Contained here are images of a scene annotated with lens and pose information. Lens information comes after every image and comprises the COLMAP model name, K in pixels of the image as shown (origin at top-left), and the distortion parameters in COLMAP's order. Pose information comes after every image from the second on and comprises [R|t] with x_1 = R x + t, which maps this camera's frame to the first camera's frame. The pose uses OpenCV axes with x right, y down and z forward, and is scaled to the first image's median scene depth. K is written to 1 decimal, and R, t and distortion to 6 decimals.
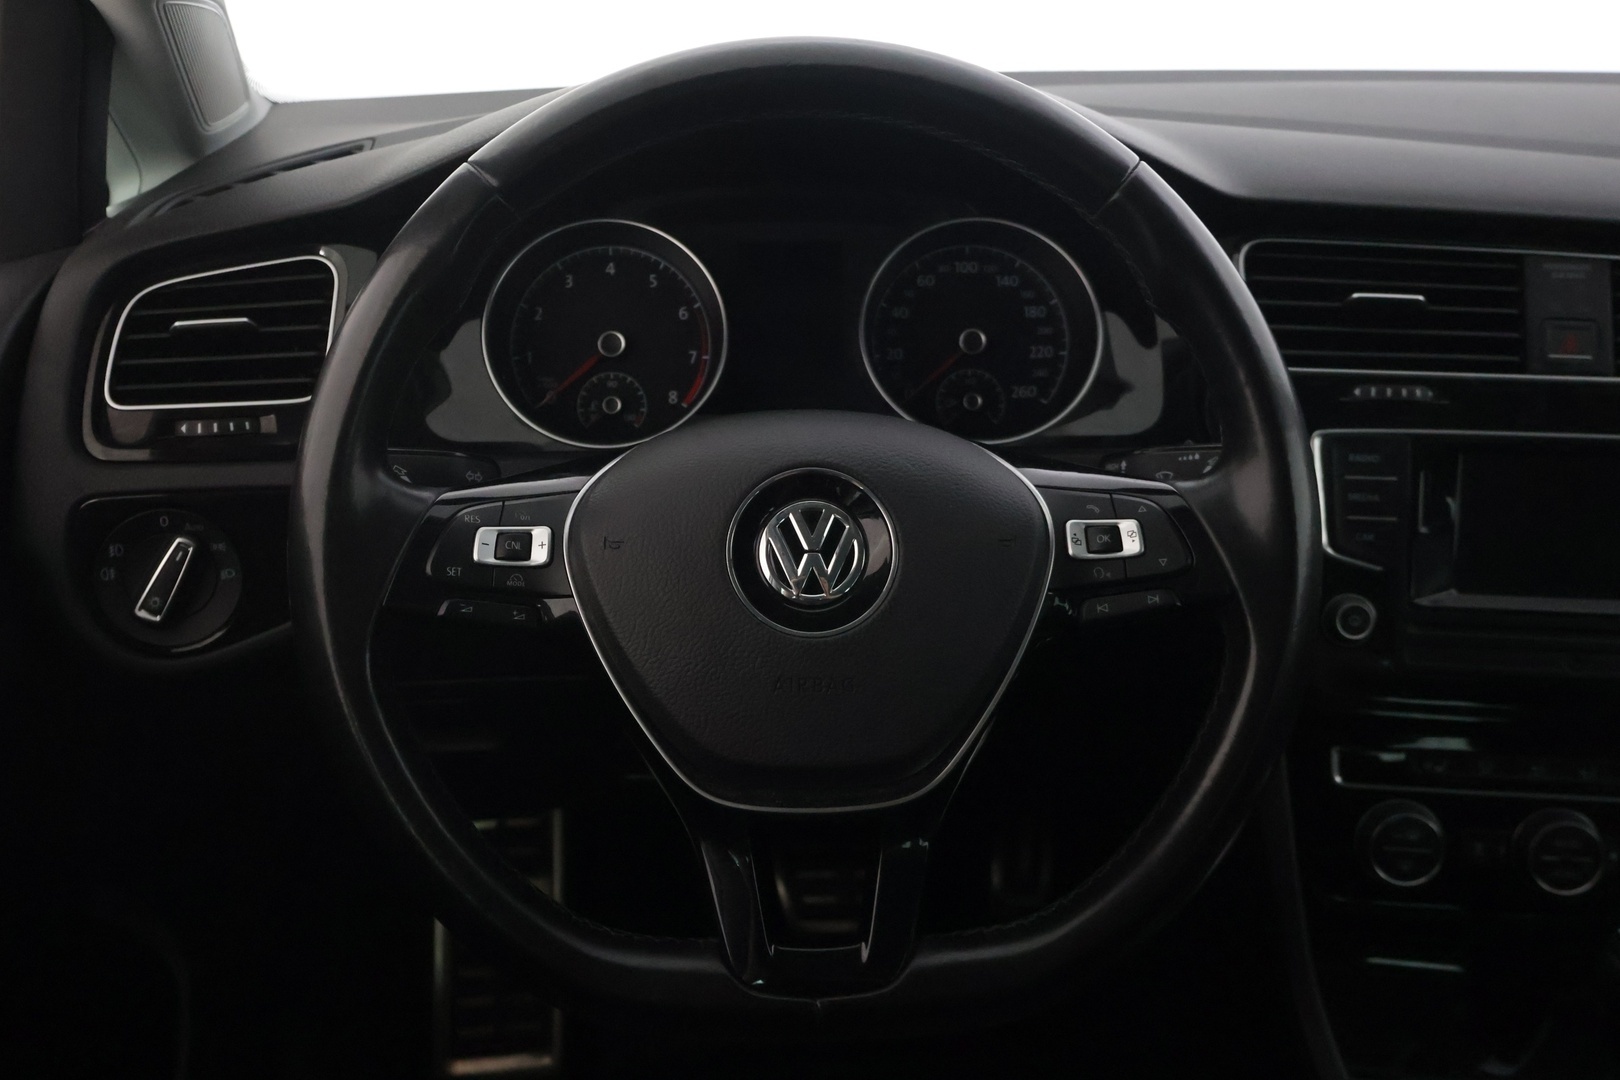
lens RADIAL K [[1620.9, 0, 810.0], [0, 1620.9, 540.0], [0, 0, 1]] dist [0.005238, -0.008661]
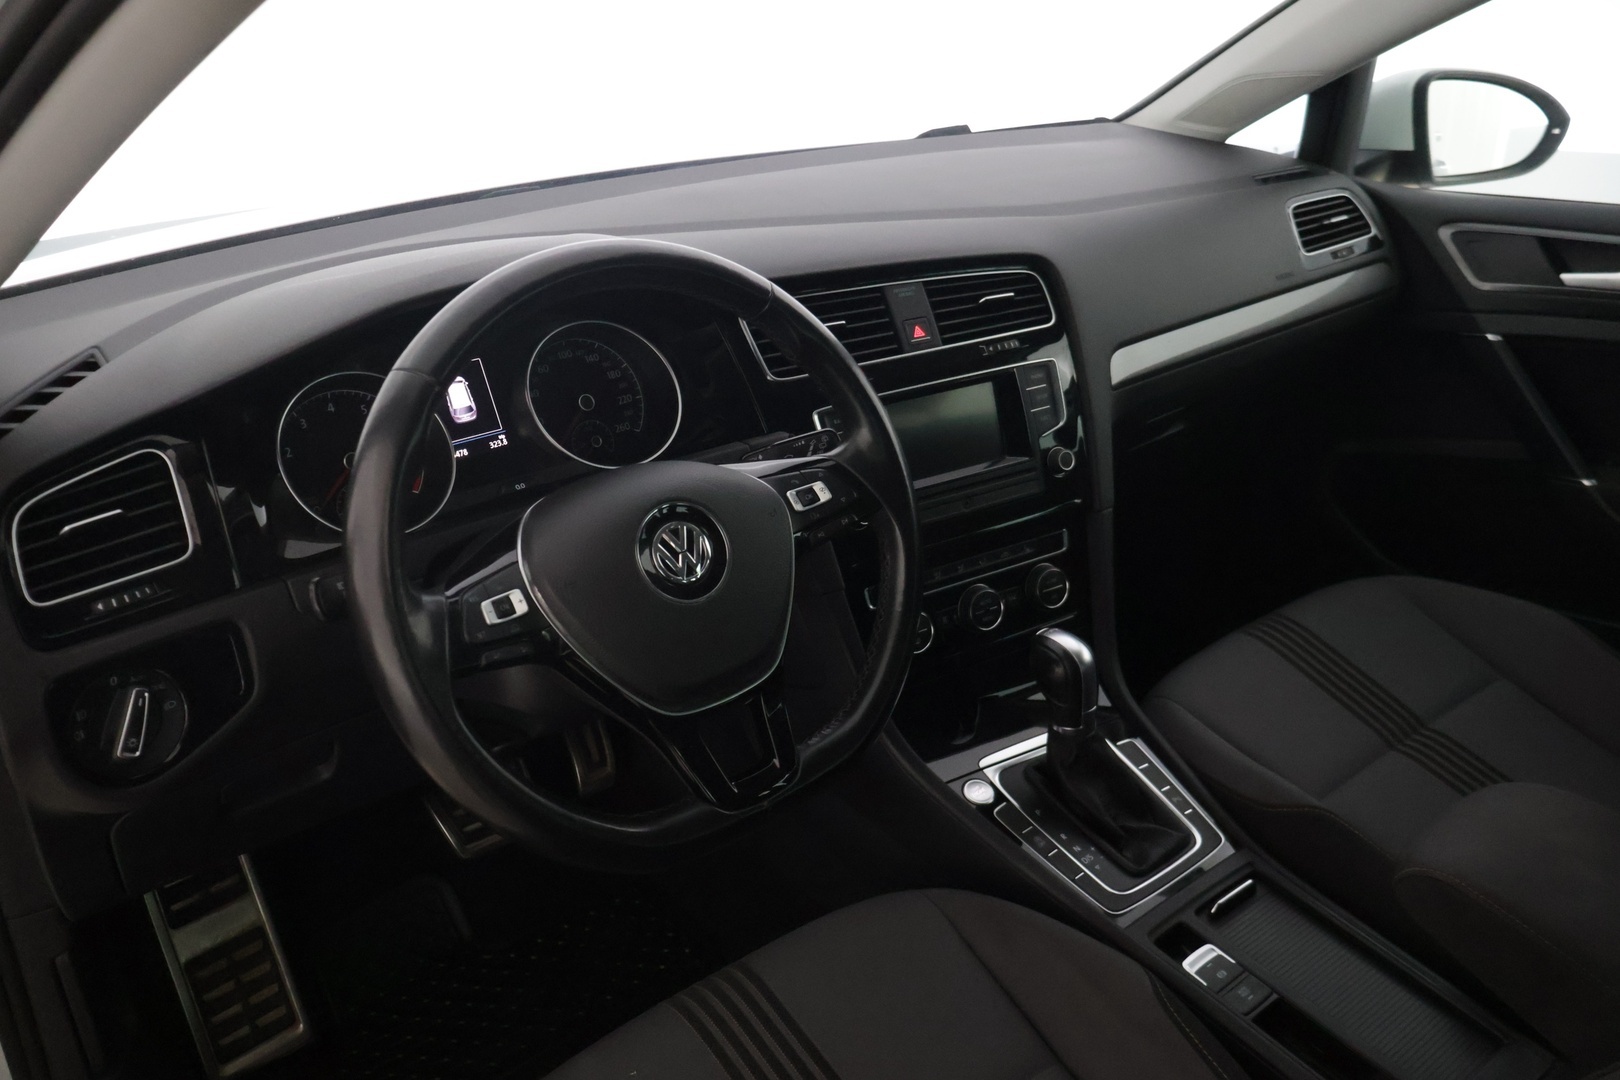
lens RADIAL K [[1356.5, 0, 810.0], [0, 1356.5, 540.0], [0, 0, 1]] dist [0.002246, -0.003575]
pose [[0.806356, -0.268790, 0.526823, -0.488835], [0.252036, 0.961999, 0.105055, -0.091222], [-0.535041, 0.048067, 0.843458, -0.184932]]
